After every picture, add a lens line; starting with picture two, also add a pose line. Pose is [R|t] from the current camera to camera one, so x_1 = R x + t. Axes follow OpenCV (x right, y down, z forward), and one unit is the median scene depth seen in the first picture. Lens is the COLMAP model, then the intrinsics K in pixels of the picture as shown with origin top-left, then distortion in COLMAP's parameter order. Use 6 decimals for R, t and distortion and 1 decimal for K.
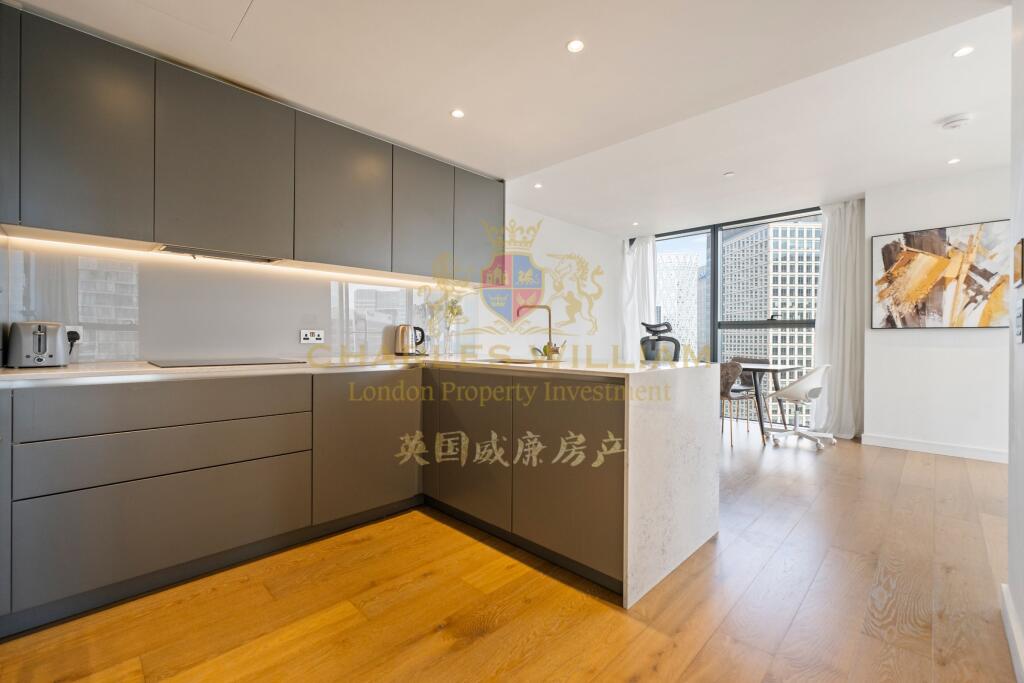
lens RADIAL K [[442.2, 0, 512.0], [0, 442.2, 341.5], [0, 0, 1]] dist [-0.018331, 0.013041]
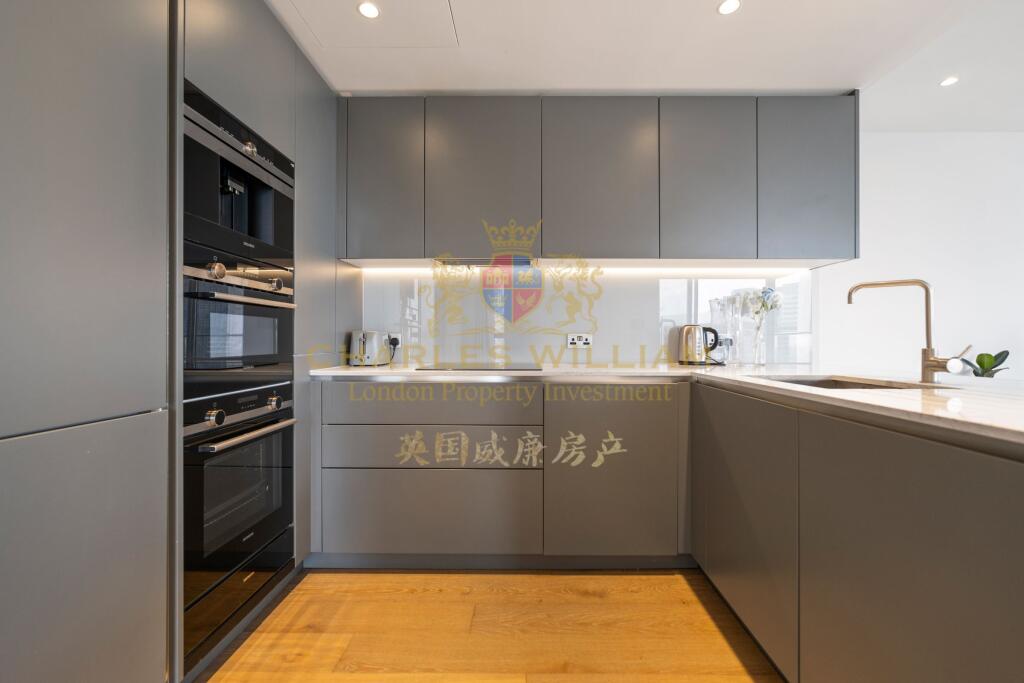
lens RADIAL K [[442.2, 0, 512.0], [0, 442.2, 341.5], [0, 0, 1]] dist [-0.018331, 0.013041]
pose [[0.696219, -0.004725, -0.717814, 0.118380], [-0.002022, 0.999961, -0.008543, -0.001894], [0.717827, 0.007399, 0.696182, 0.286387]]
